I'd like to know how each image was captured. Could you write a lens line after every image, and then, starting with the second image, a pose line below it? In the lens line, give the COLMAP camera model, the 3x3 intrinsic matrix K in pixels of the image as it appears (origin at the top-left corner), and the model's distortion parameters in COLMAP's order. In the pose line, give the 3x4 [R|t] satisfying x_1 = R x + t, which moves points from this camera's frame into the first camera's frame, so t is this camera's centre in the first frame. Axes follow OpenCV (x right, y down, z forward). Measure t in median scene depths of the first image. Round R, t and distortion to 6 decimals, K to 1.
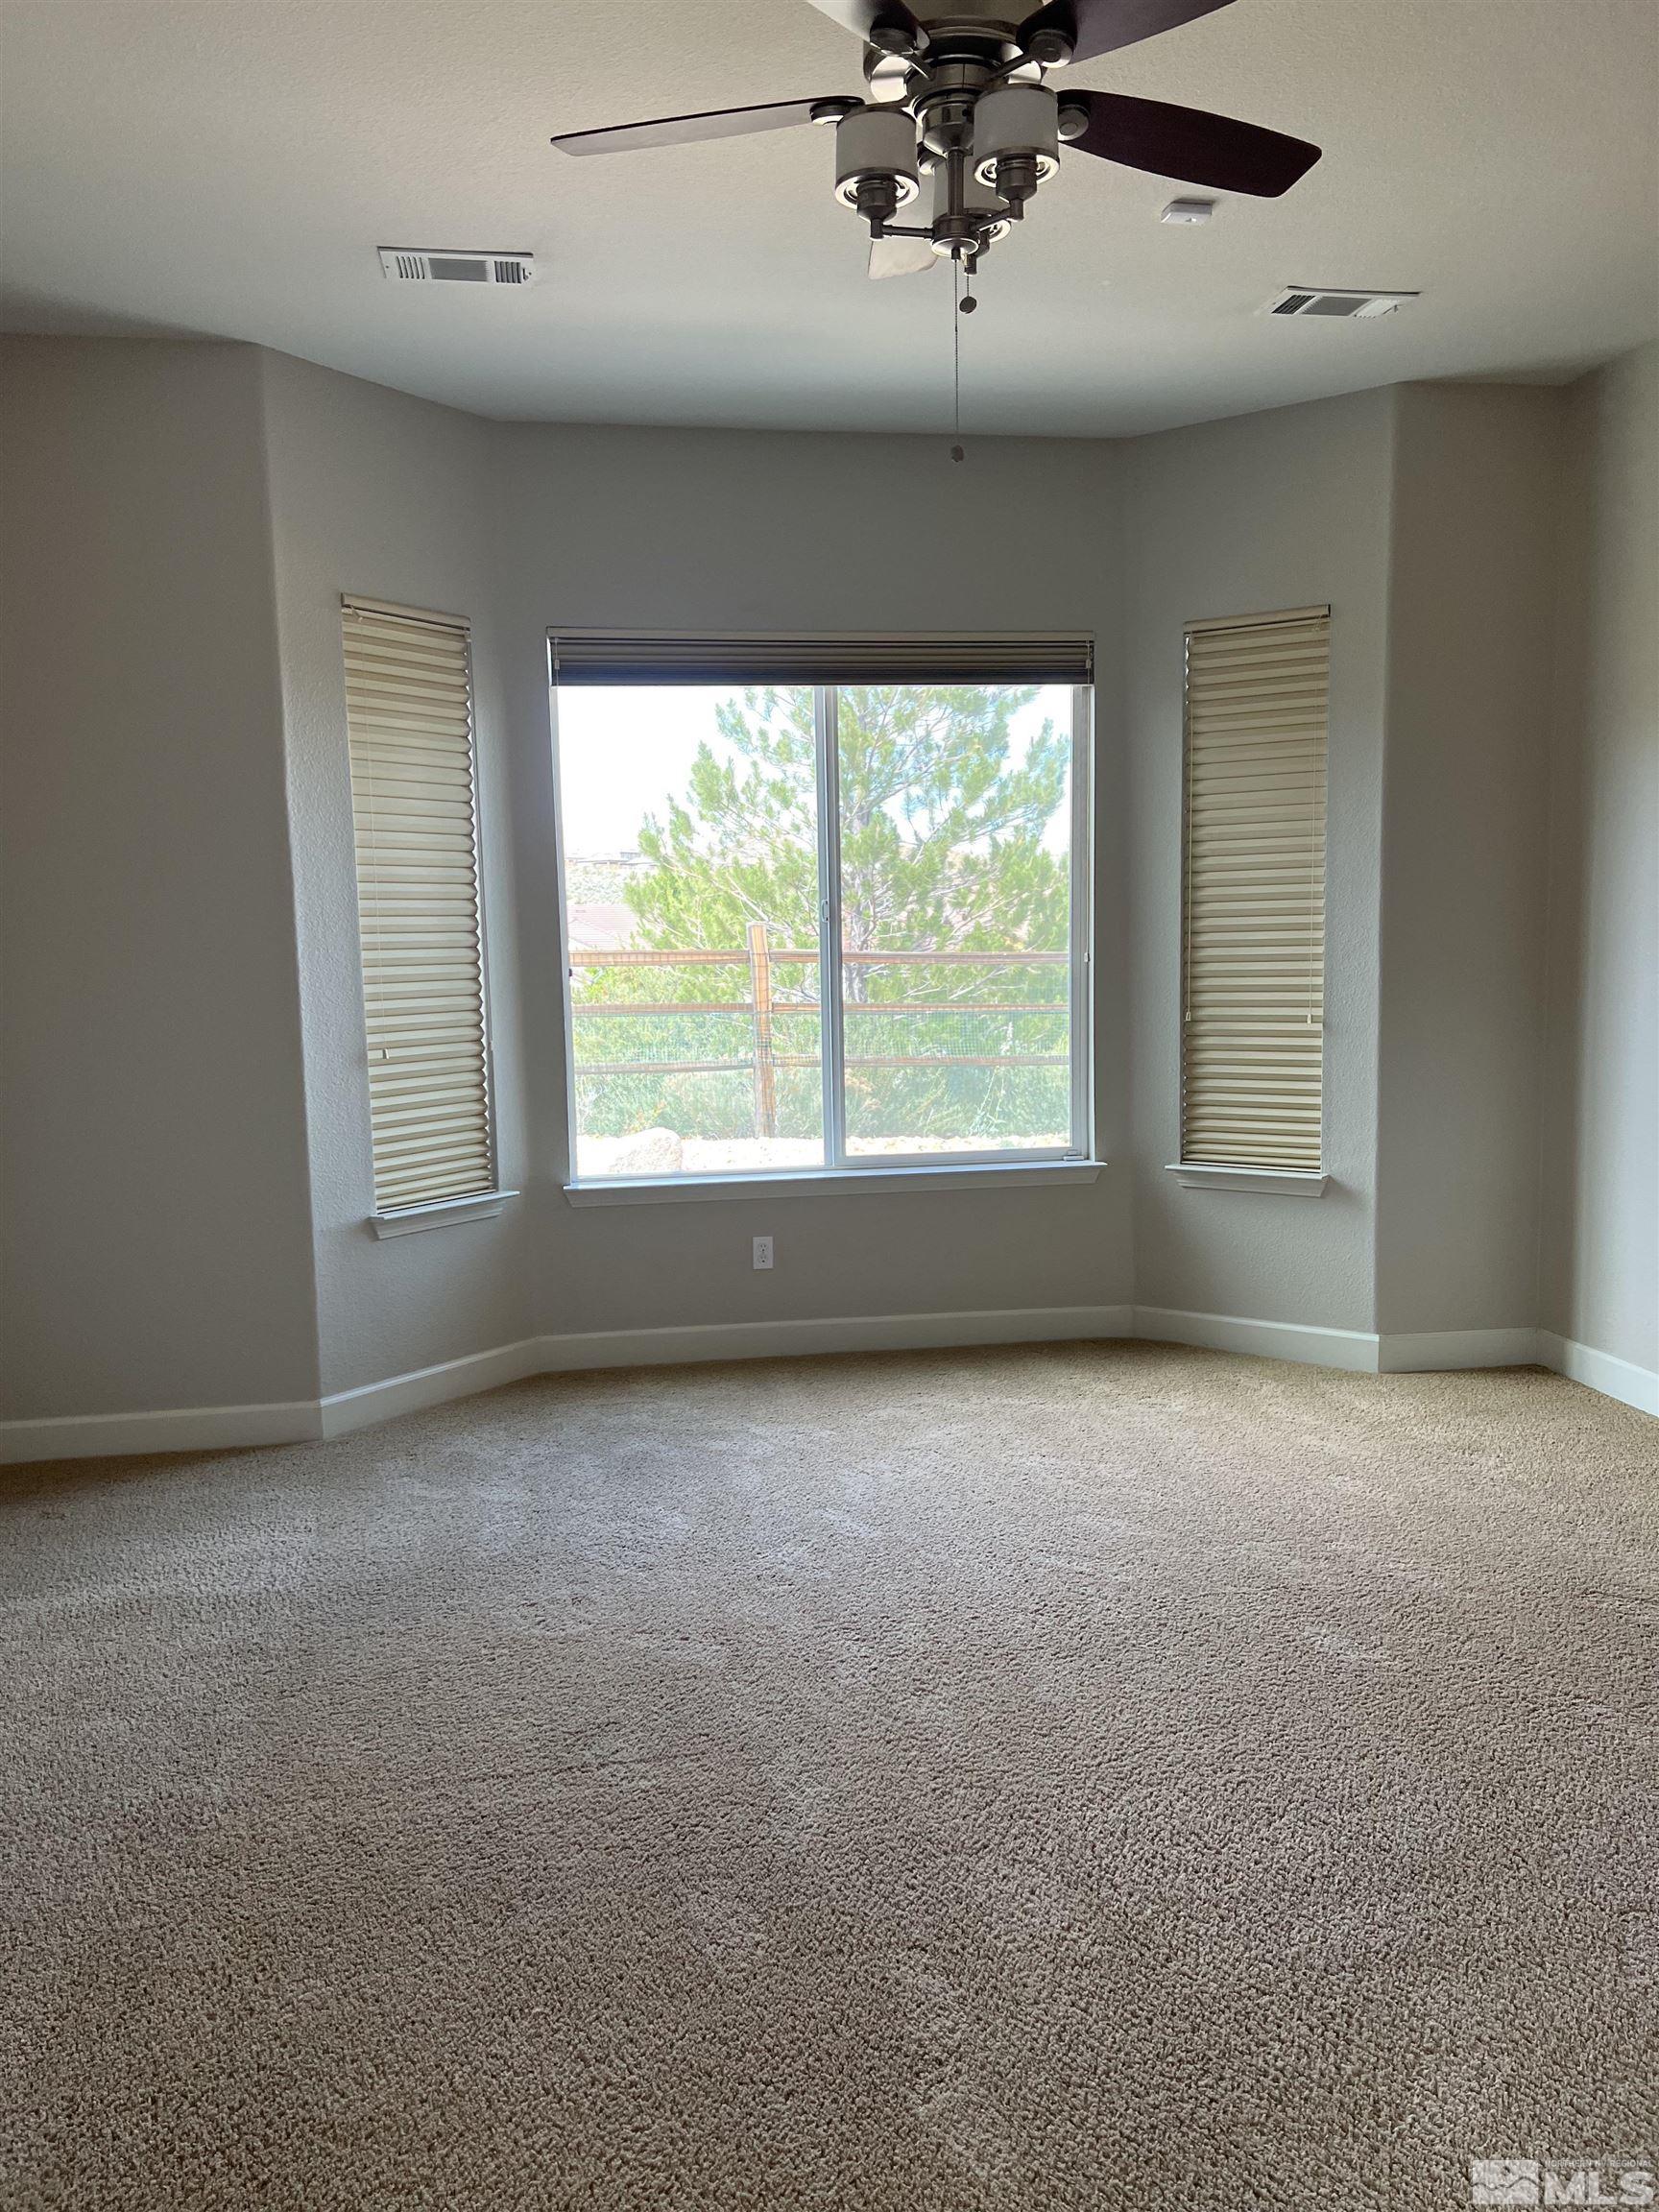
lens RADIAL K [[1668.9, 0, 826.2], [0, 1668.9, 1101.3], [0, 0, 1]] dist [0.057131, -0.011124]
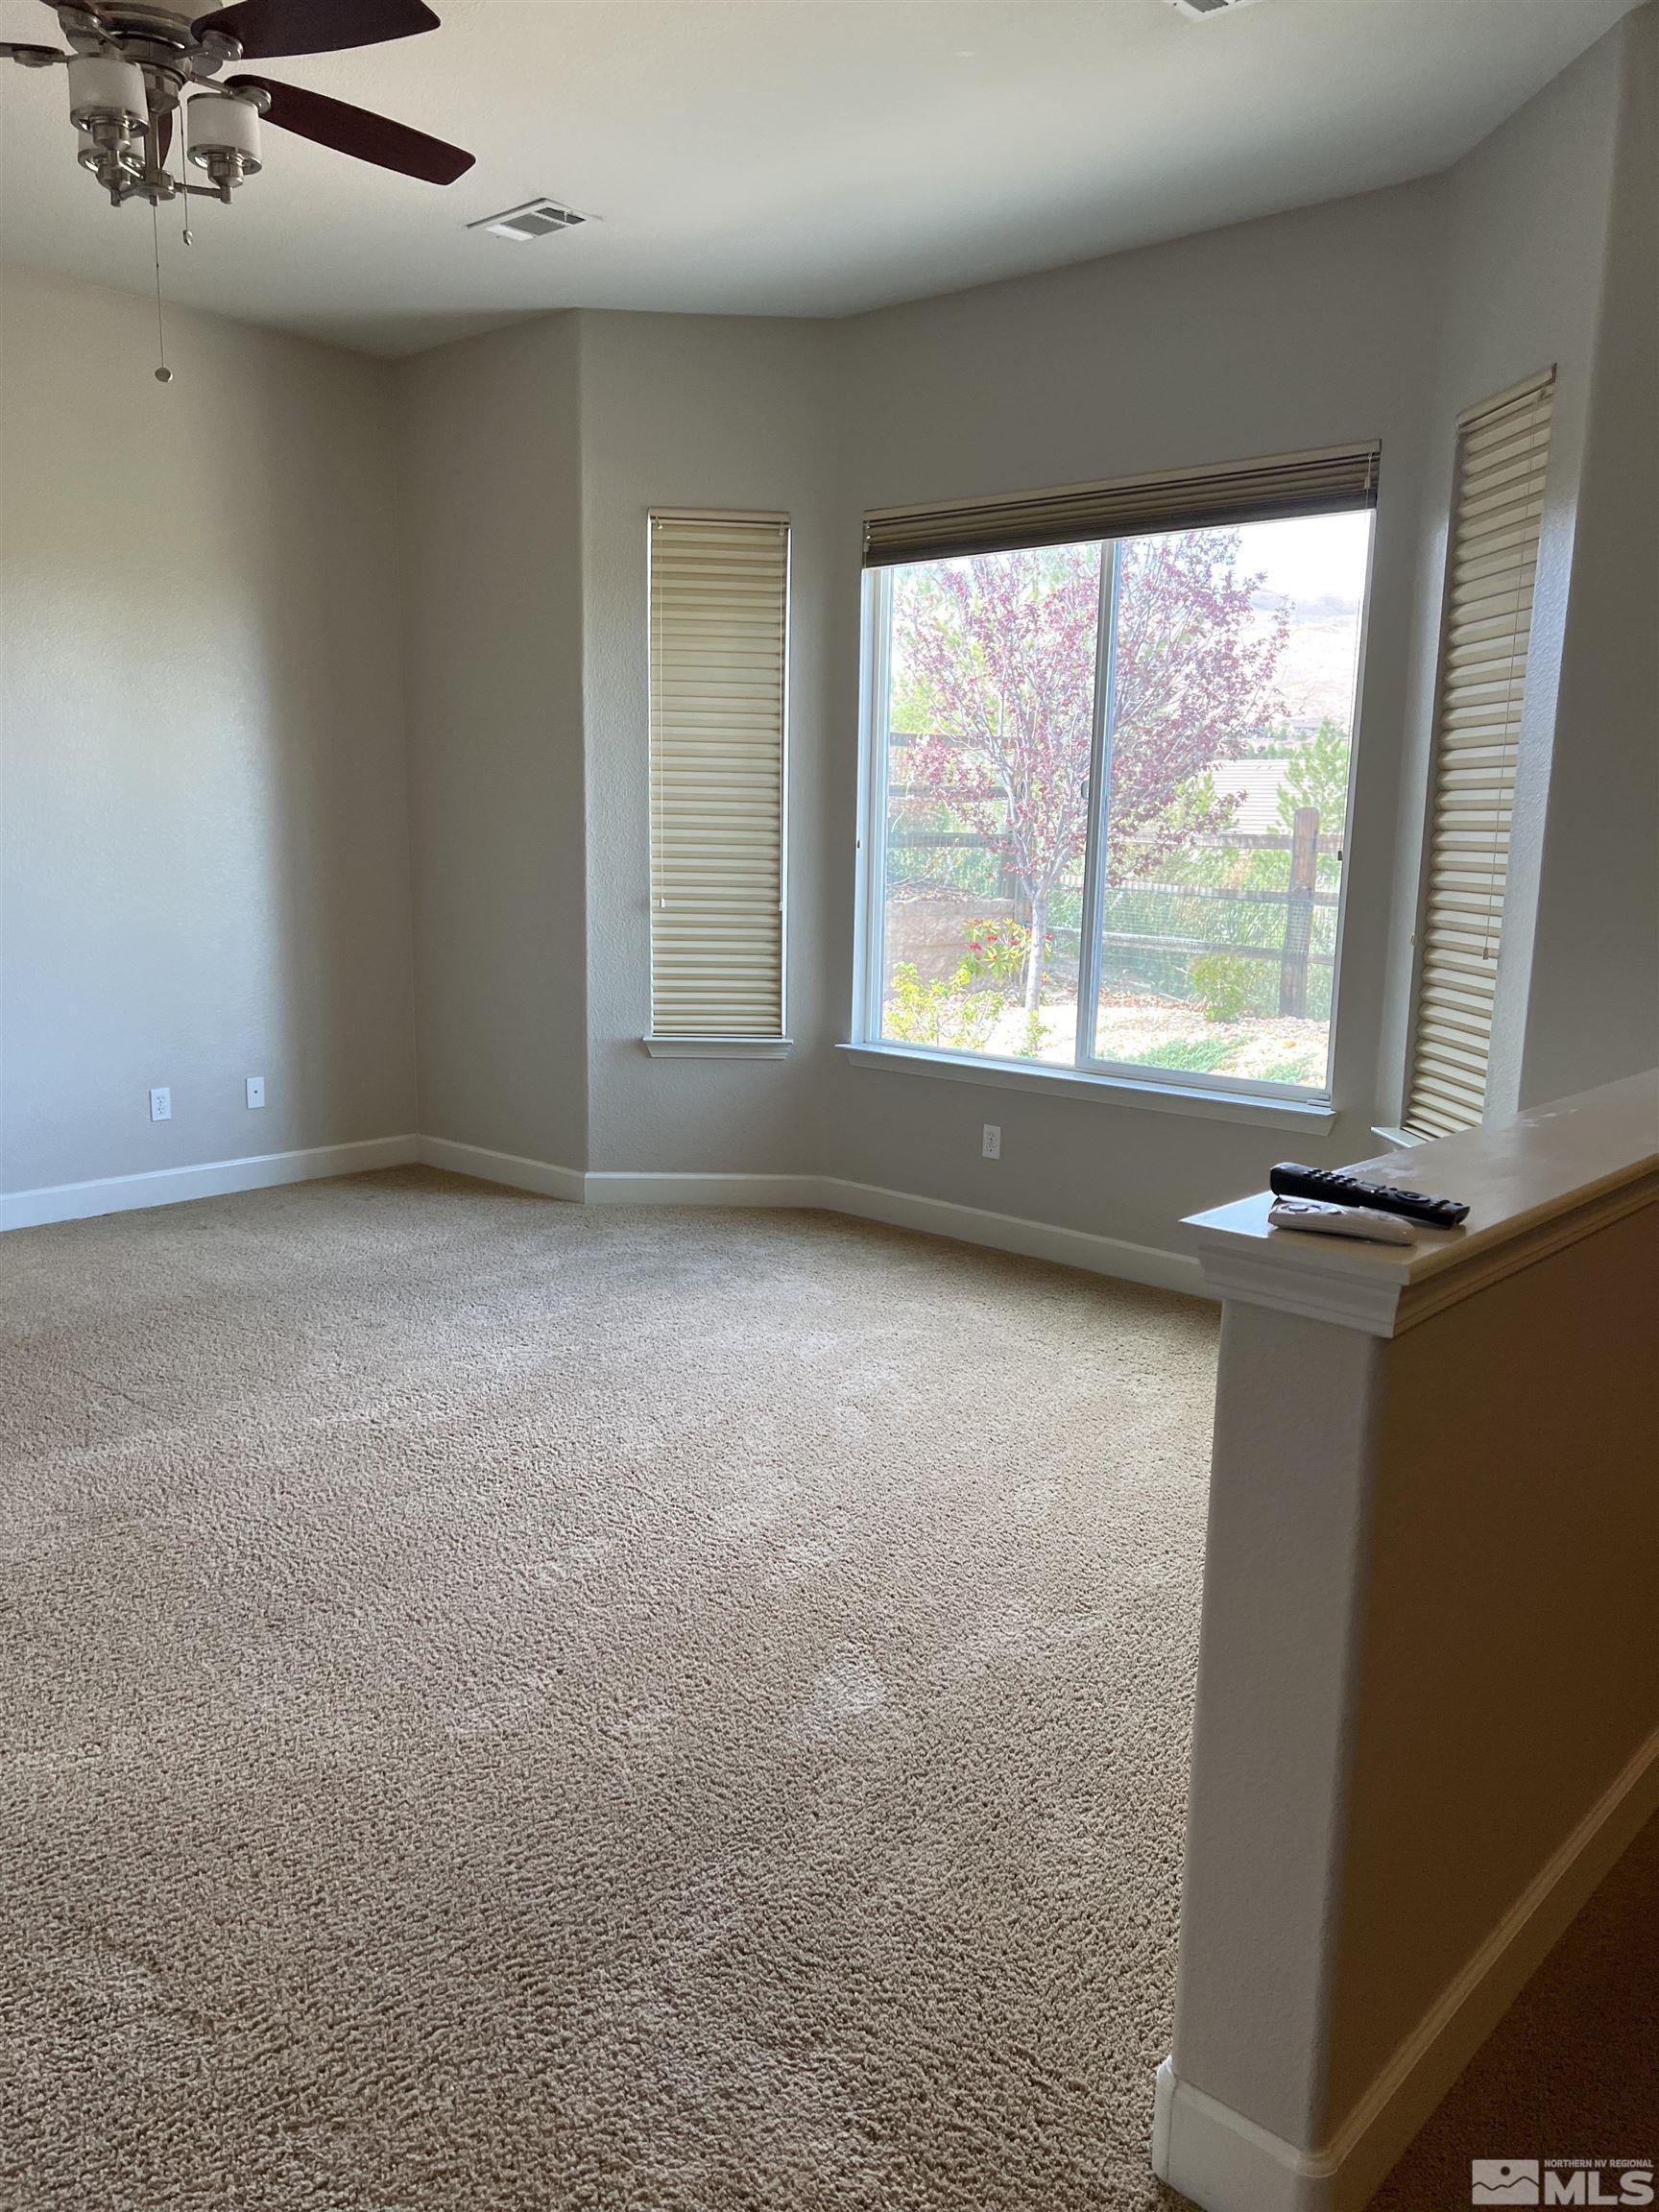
lens RADIAL K [[1668.9, 0, 822.5], [0, 1668.9, 1121.5], [0, 0, 1]] dist [0.057131, -0.011124]
pose [[0.622150, 0.175202, -0.763043, 0.652045], [-0.114702, 0.984519, 0.132532, -0.040168], [0.774450, 0.005067, 0.632615, 0.296620]]
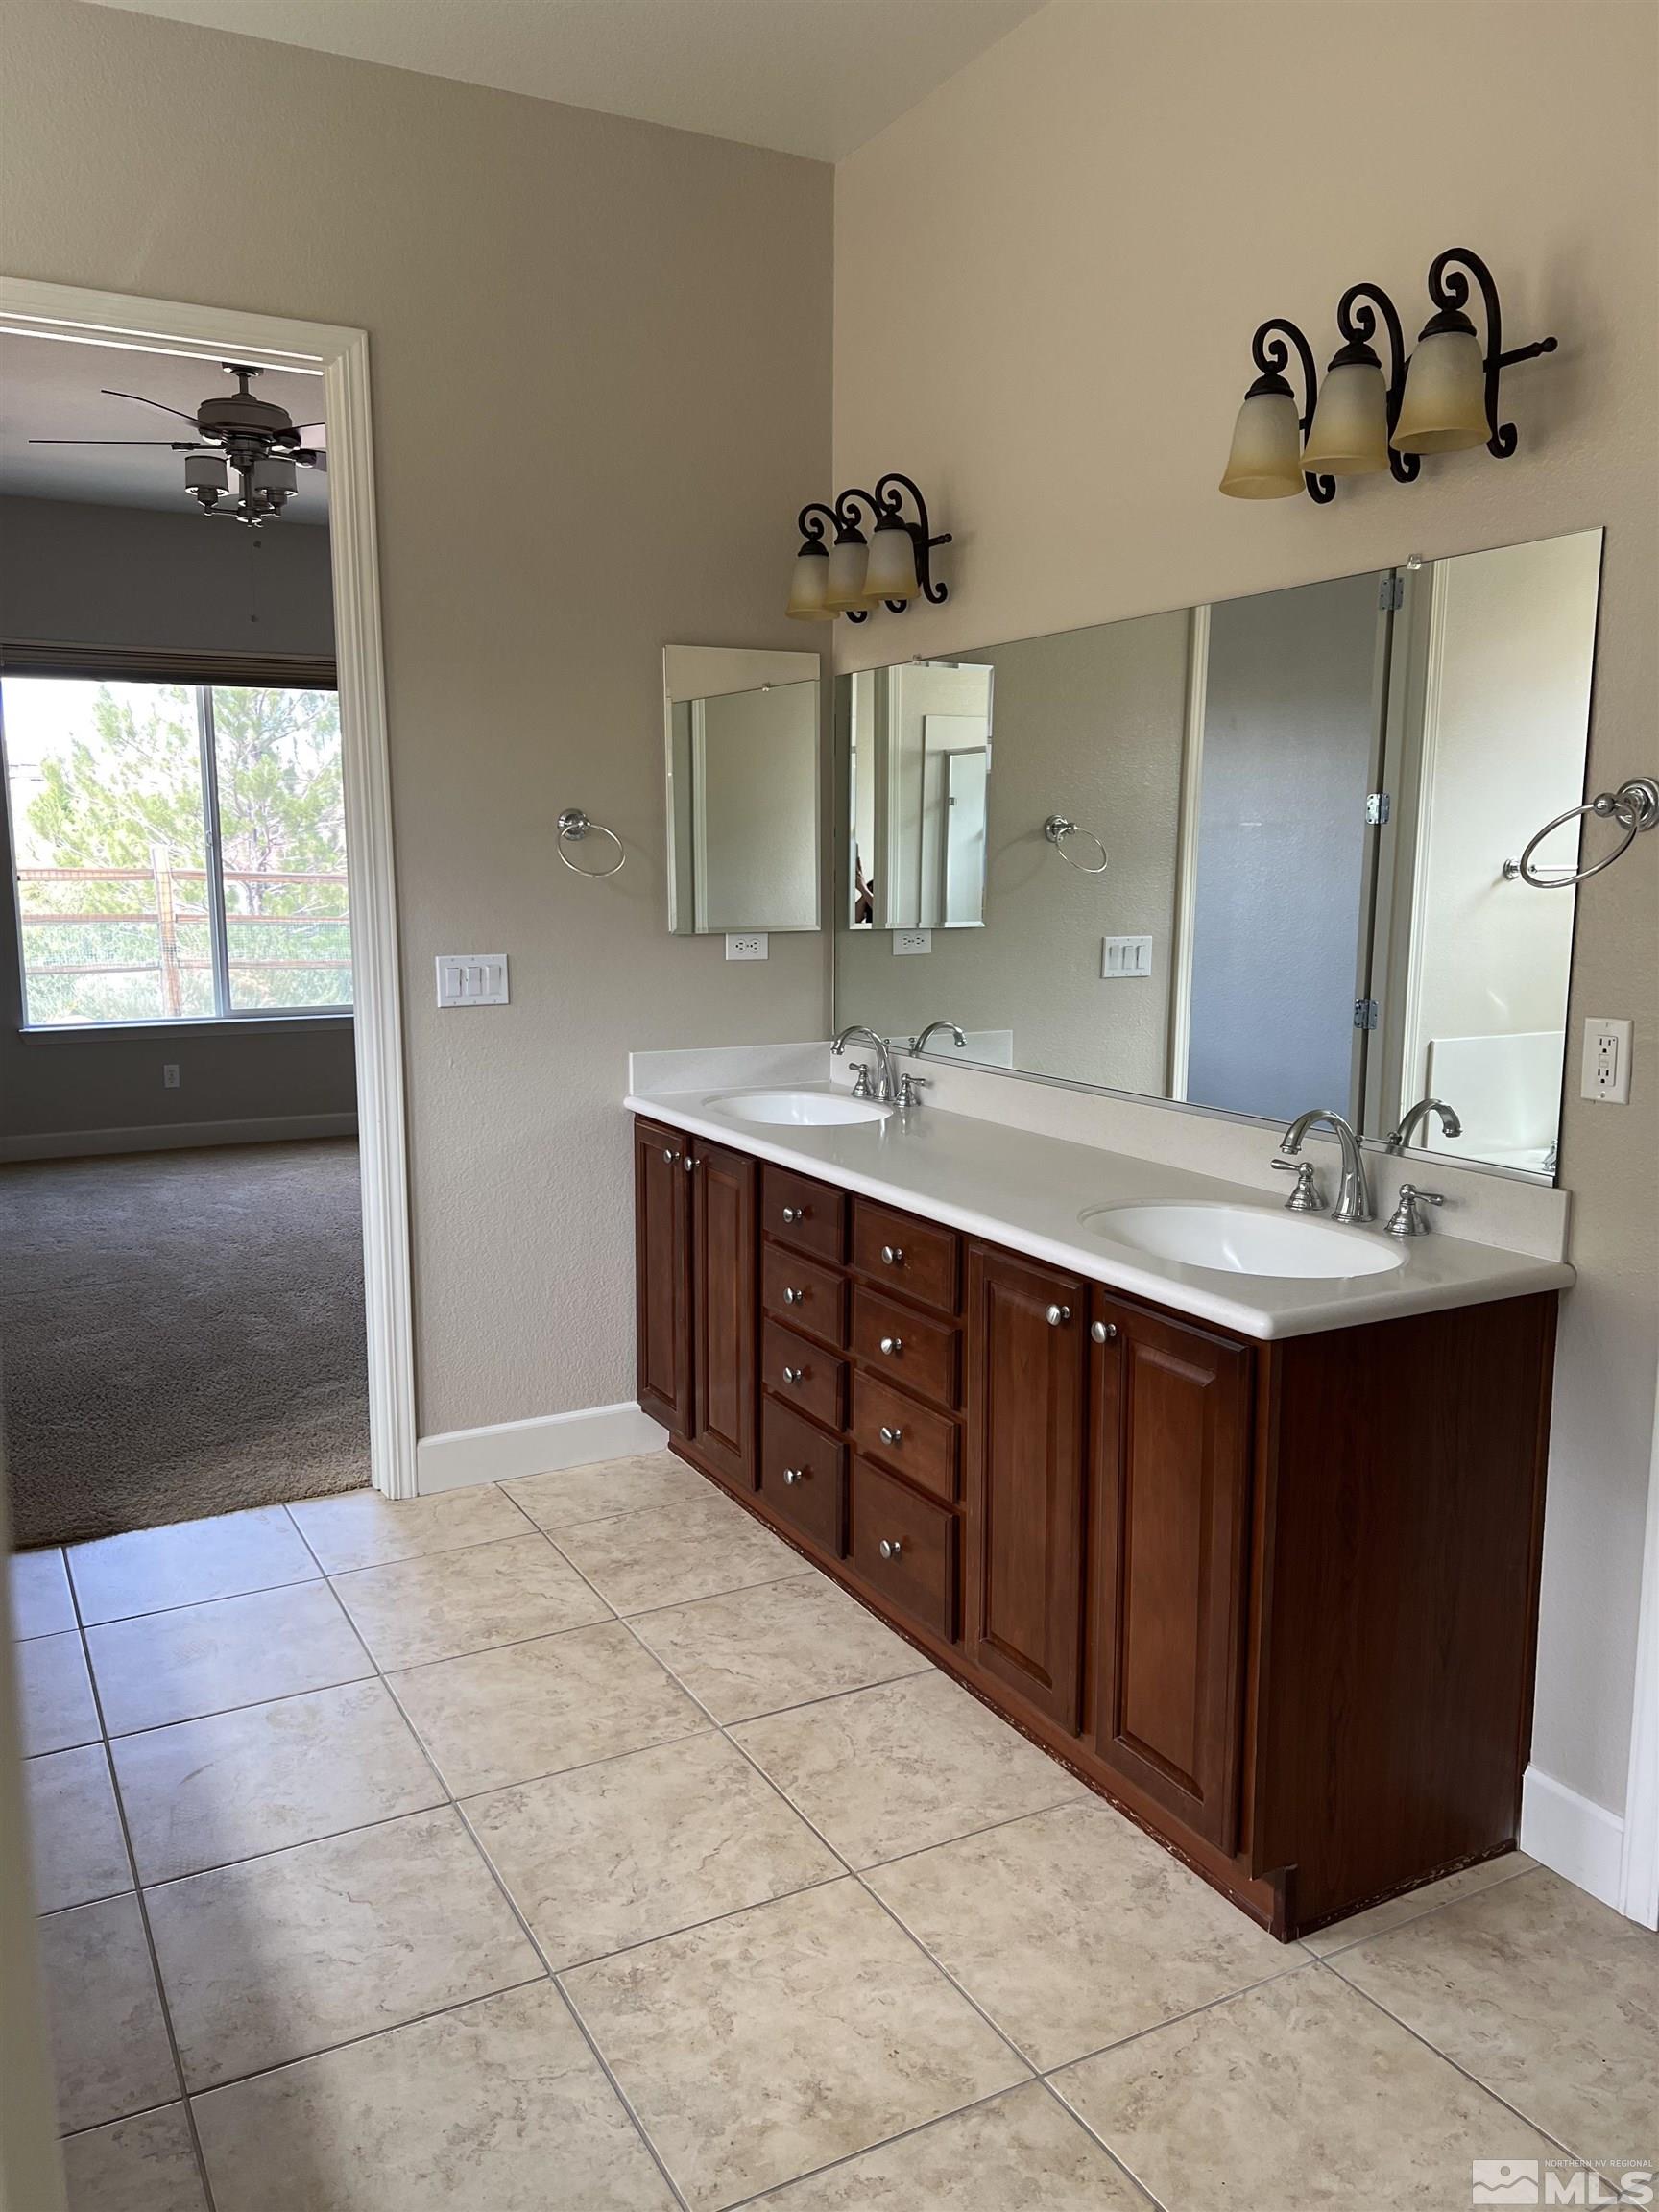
lens RADIAL K [[1668.9, 0, 820.5], [0, 1668.9, 1098.2], [0, 0, 1]] dist [0.057131, -0.011124]
pose [[0.946323, -0.029166, 0.321905, 0.024387], [0.016412, 0.998972, 0.042264, 0.057864], [-0.322807, -0.034713, 0.945828, -0.571210]]
